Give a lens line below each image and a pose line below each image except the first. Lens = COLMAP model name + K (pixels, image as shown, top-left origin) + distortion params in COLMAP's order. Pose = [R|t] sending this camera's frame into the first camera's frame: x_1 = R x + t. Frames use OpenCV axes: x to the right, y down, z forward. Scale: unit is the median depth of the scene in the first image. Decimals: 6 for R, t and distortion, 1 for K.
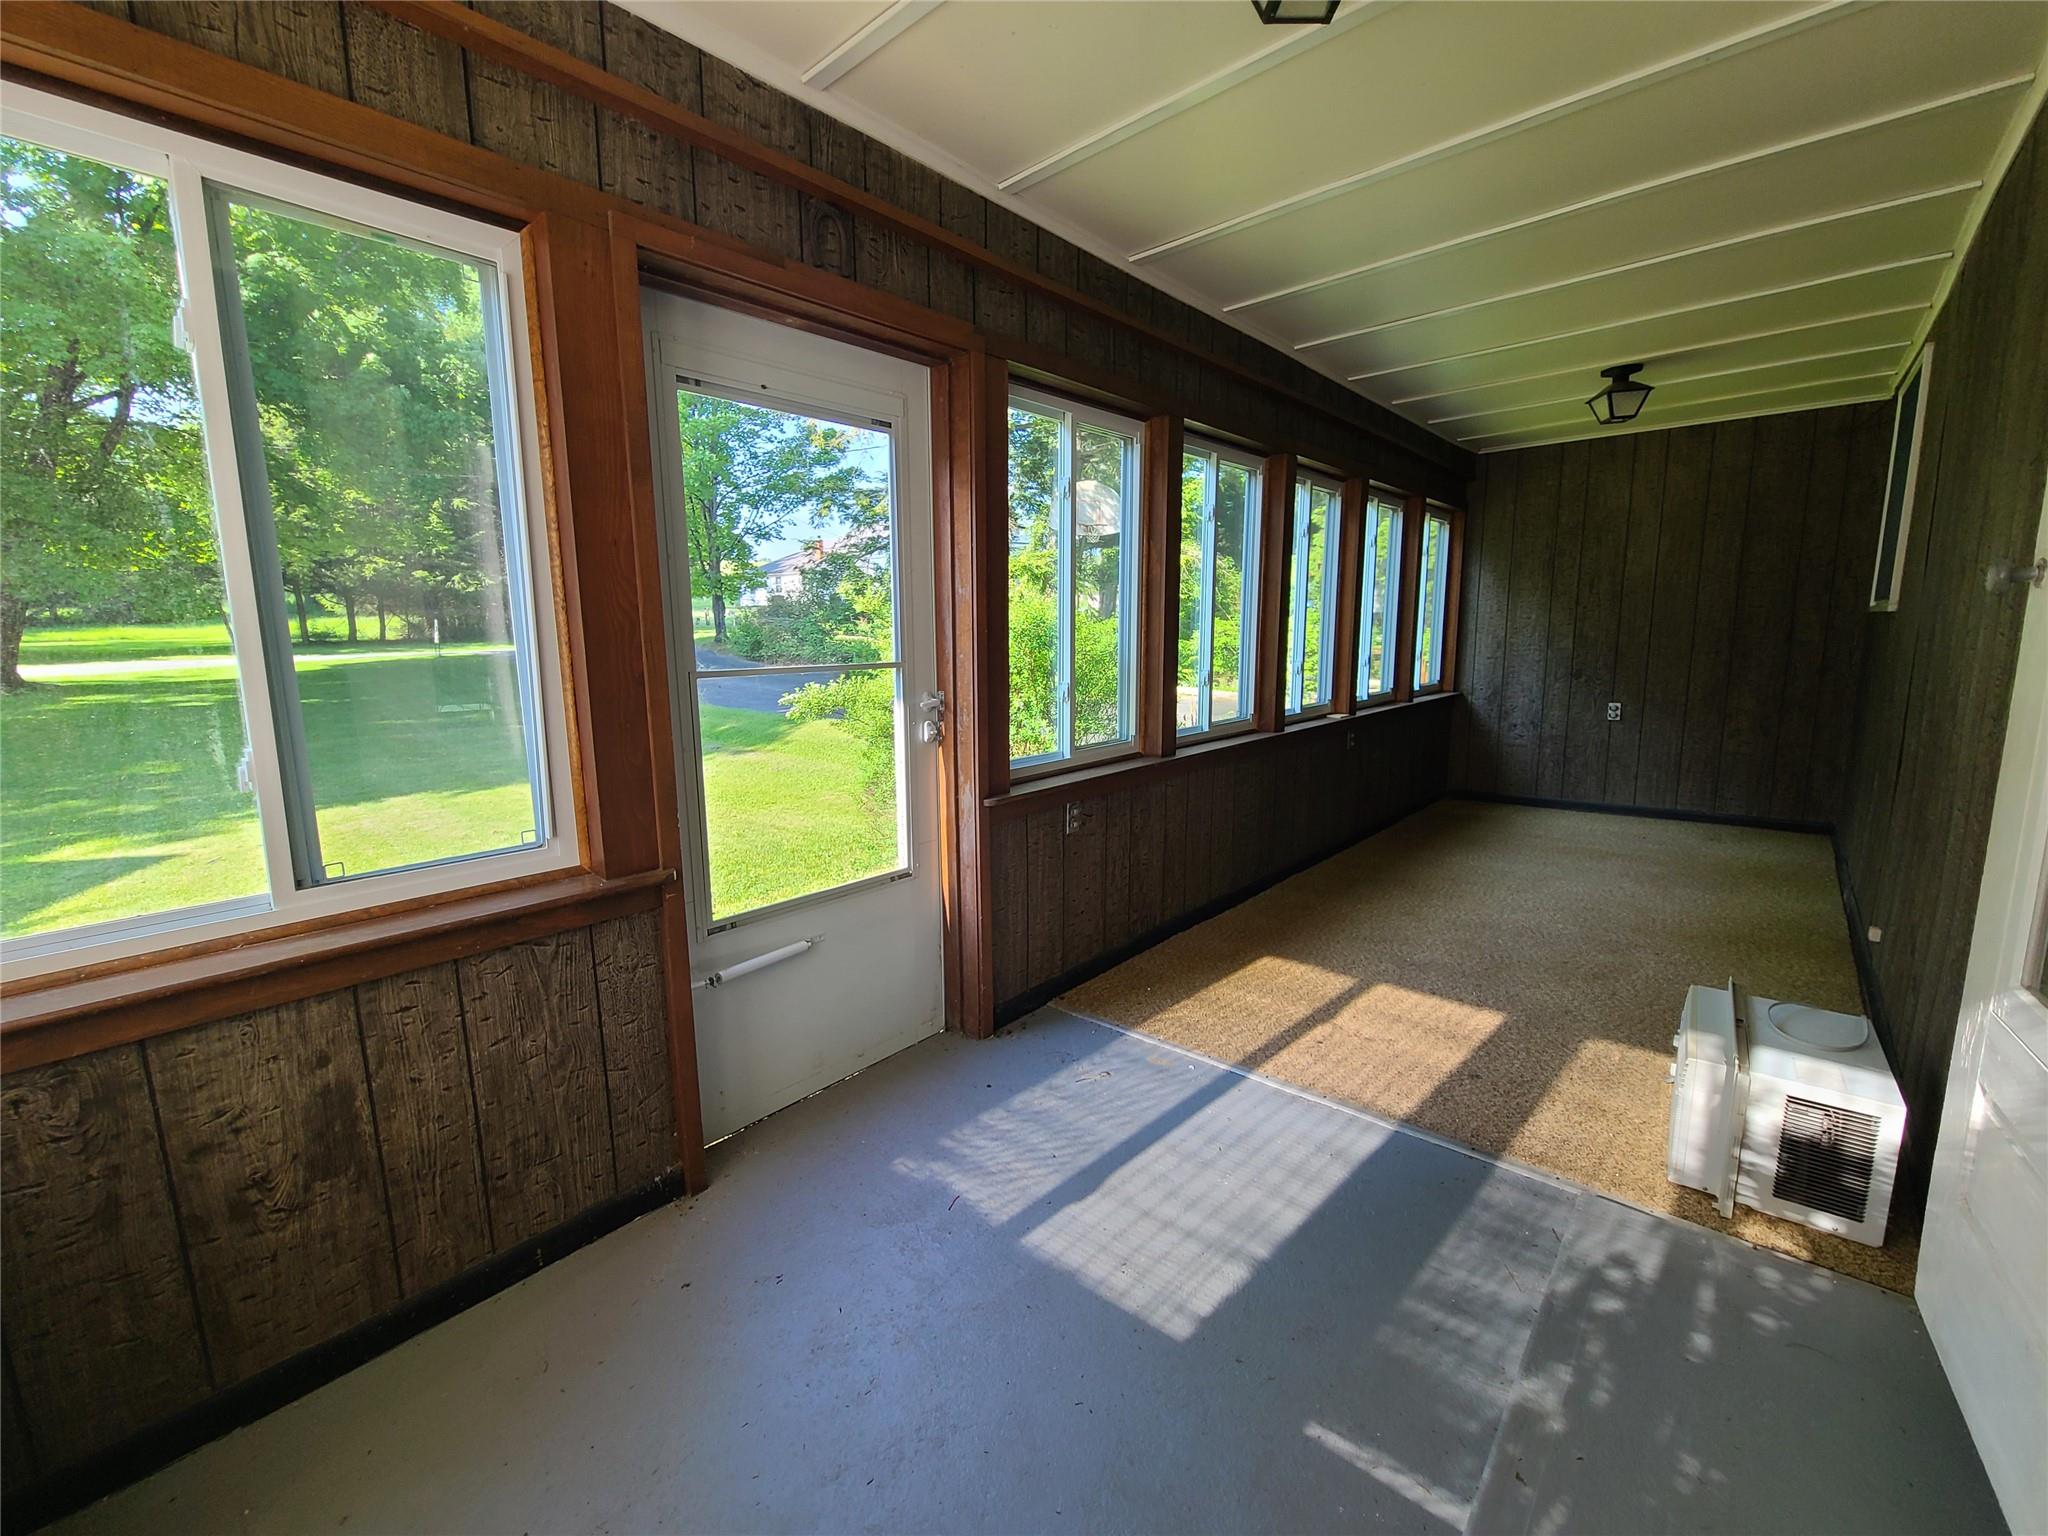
lens RADIAL K [[838.6, 0, 1021.0], [0, 838.6, 764.3], [0, 0, 1]] dist [-0.000720, 0.000001]
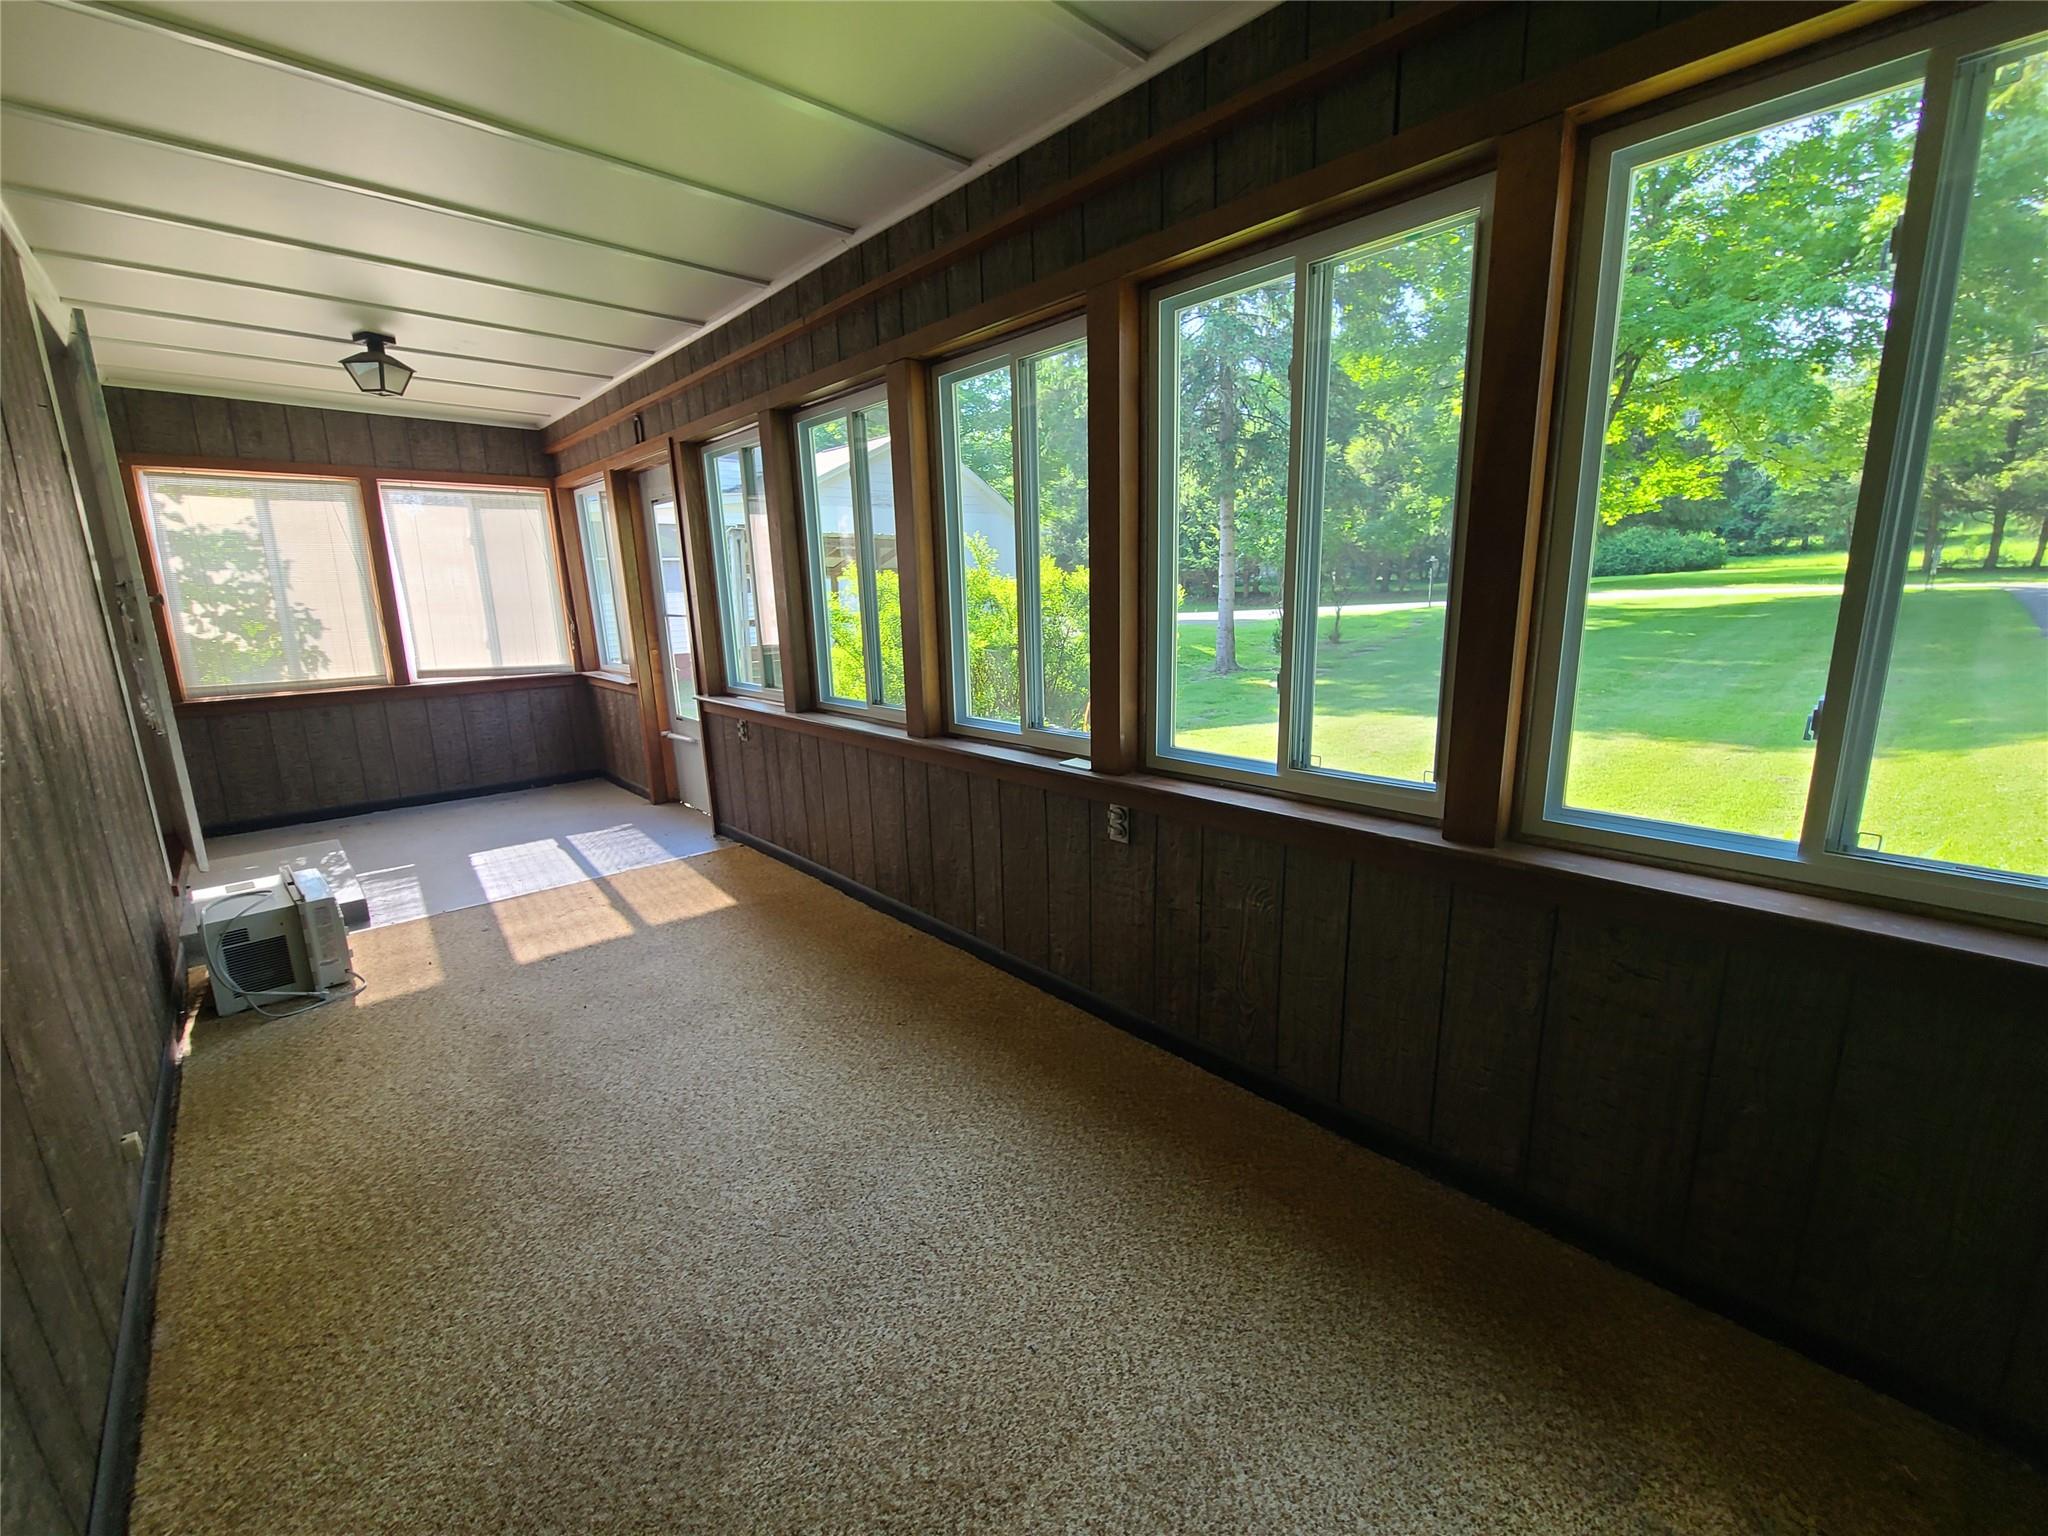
lens RADIAL K [[838.6, 0, 1024.3], [0, 838.6, 764.0], [0, 0, 1]] dist [-0.000720, 0.000001]
pose [[-0.095721, 0.219763, -0.970846, 1.497853], [-0.131641, 0.963963, 0.231184, -0.291613], [0.986665, 0.149932, -0.063342, 1.649329]]
